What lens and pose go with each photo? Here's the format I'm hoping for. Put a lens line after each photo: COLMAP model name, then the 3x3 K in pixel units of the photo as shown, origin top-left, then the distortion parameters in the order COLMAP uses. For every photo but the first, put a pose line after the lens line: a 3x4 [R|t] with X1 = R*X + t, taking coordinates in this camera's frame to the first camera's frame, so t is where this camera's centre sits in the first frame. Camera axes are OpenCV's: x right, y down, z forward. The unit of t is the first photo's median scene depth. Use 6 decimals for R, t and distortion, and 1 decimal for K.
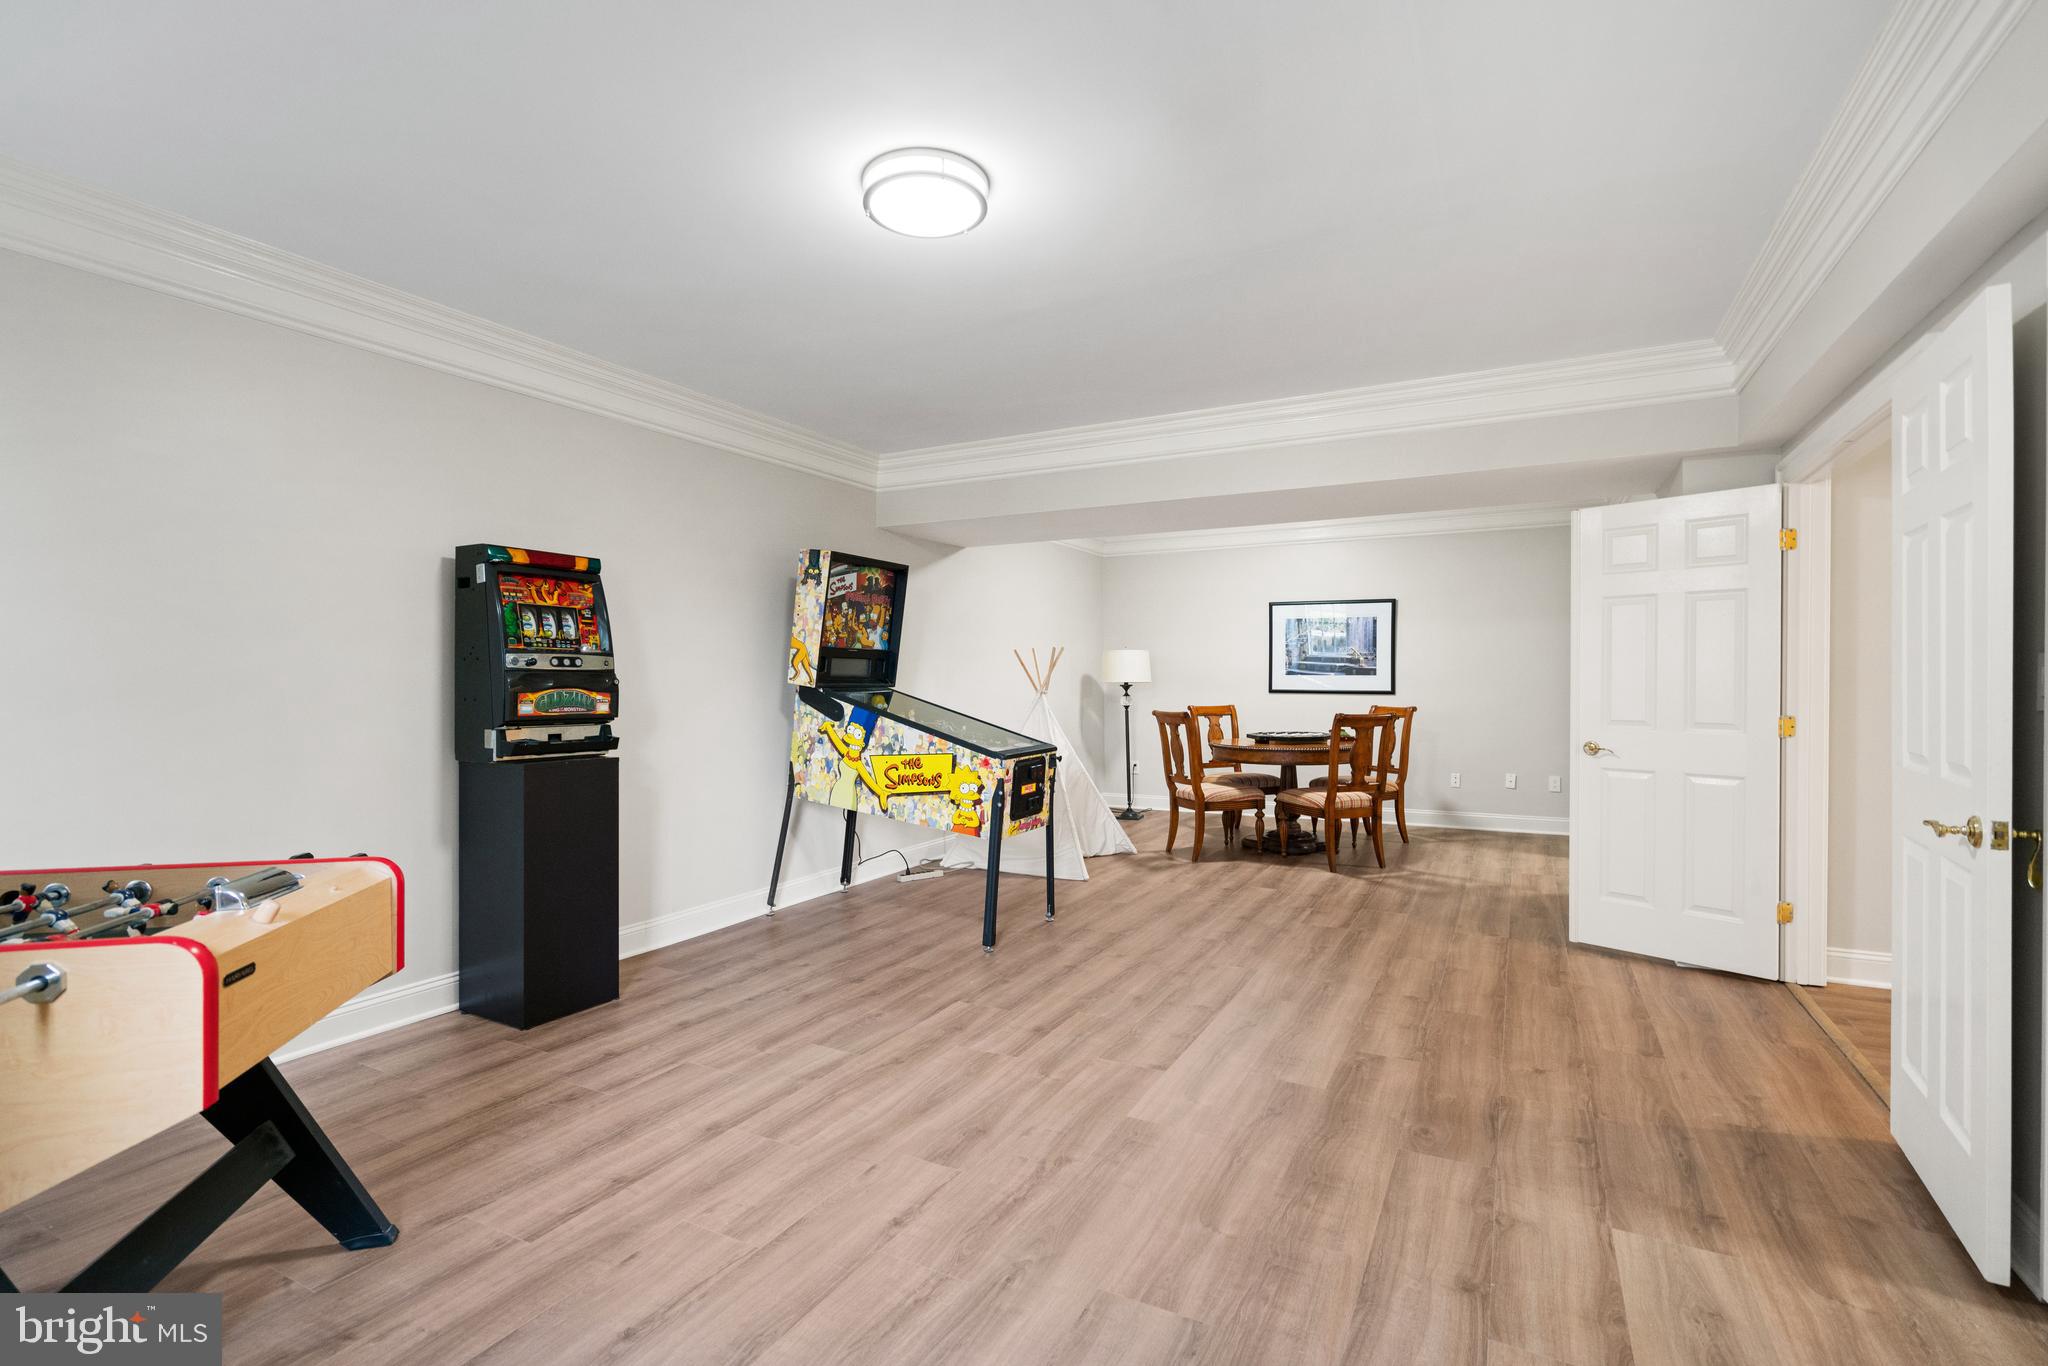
lens RADIAL K [[934.4, 0, 1018.1], [0, 934.4, 685.8], [0, 0, 1]] dist [-0.002571, 0.000978]
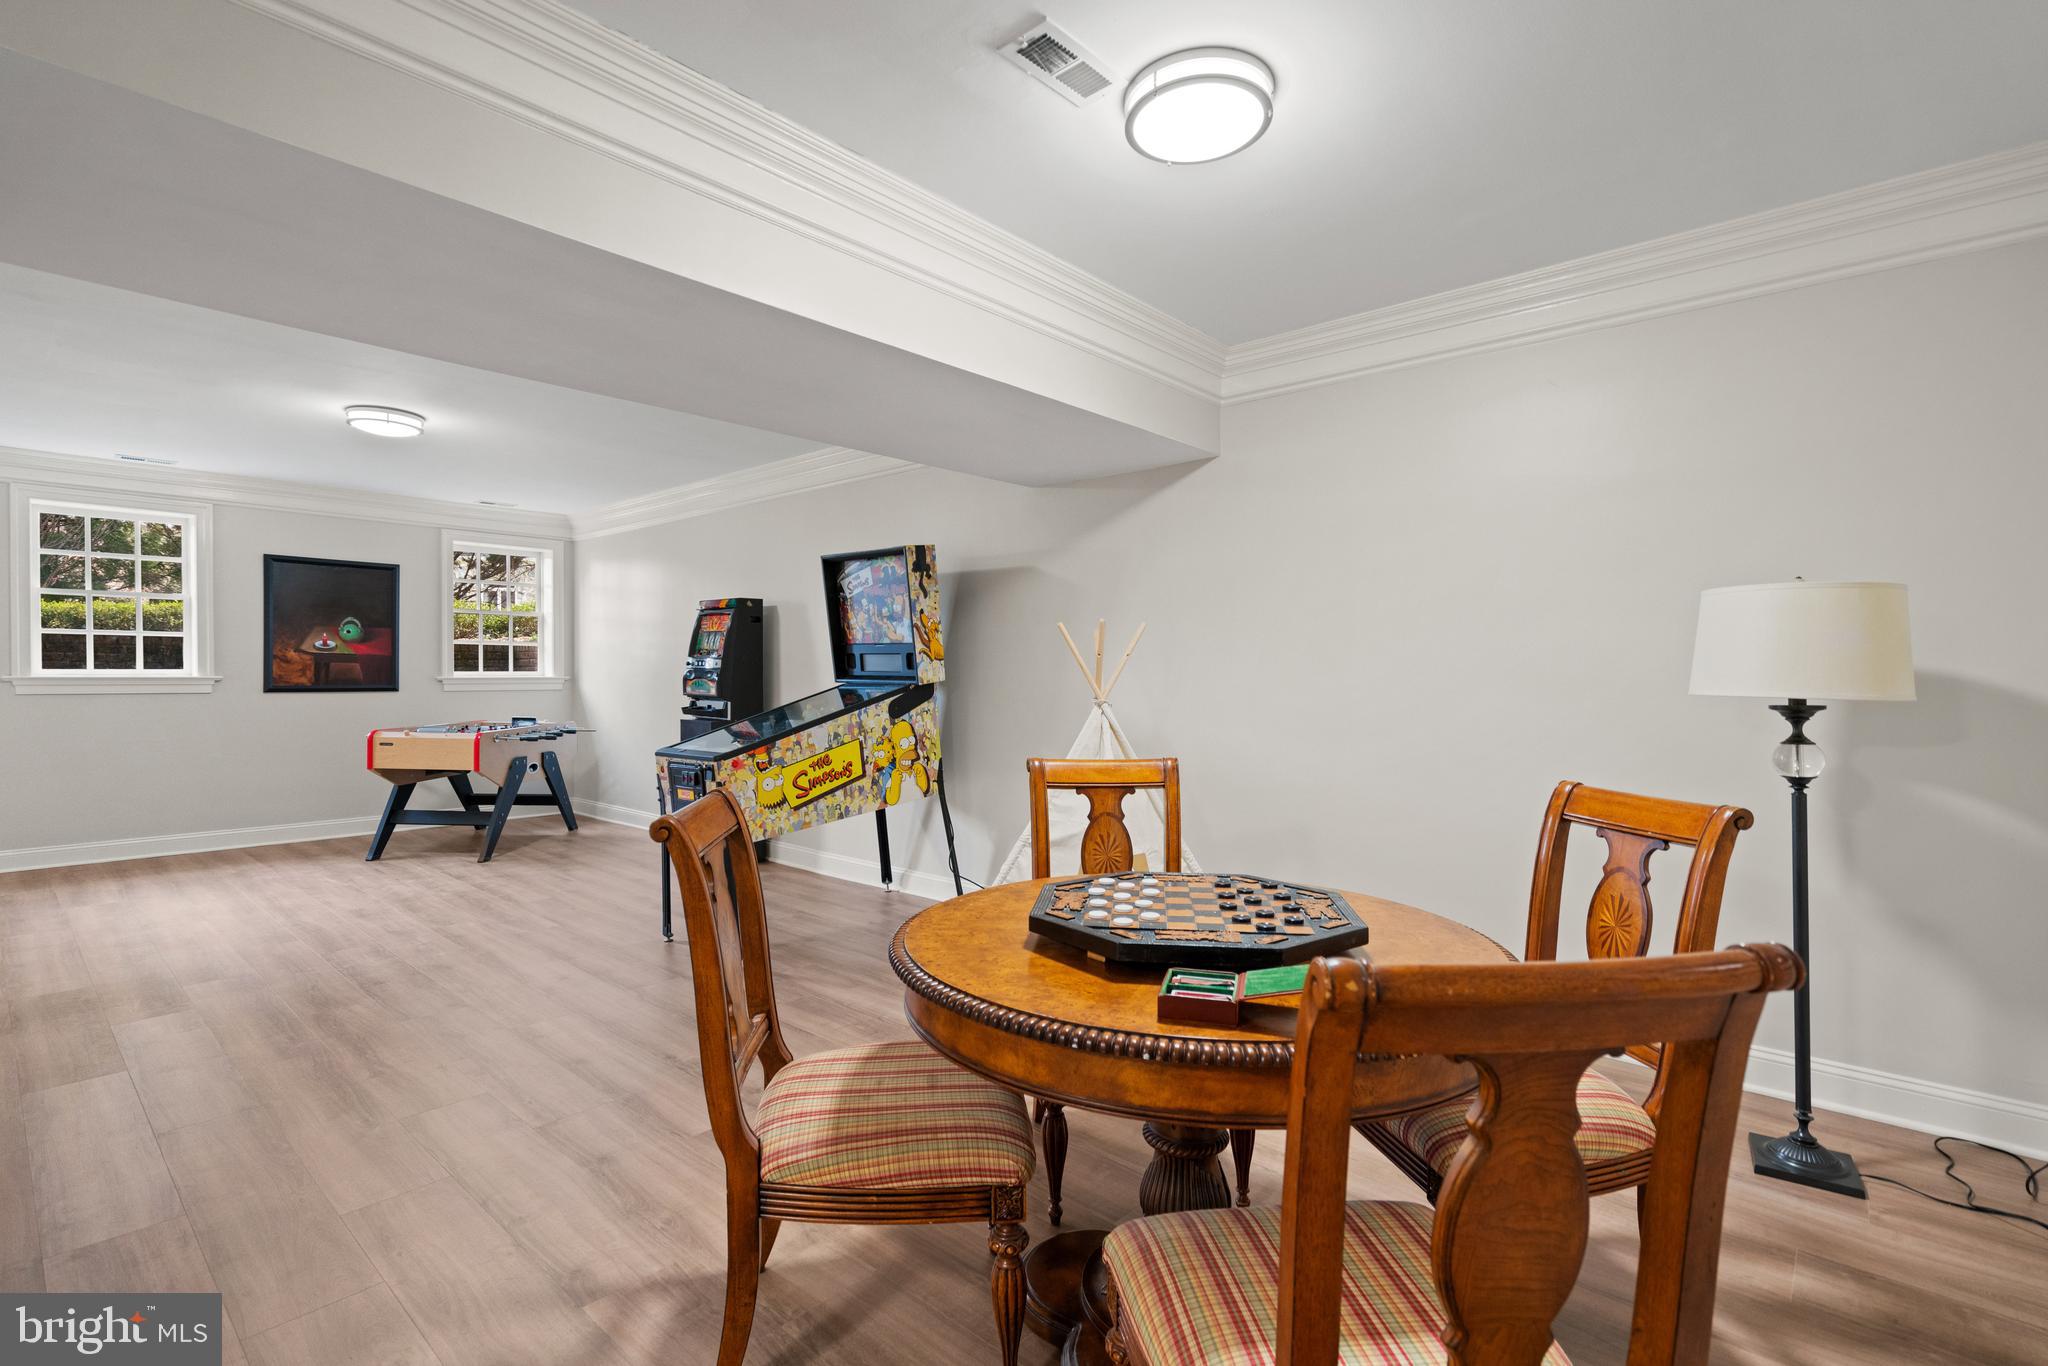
lens RADIAL K [[934.4, 0, 1018.1], [0, 934.4, 685.8], [0, 0, 1]] dist [-0.002571, 0.000978]
pose [[-0.223408, 0.015970, -0.974594, 0.739899], [-0.011958, 0.999746, 0.019123, -0.016284], [0.974652, 0.015926, -0.223160, 1.348688]]
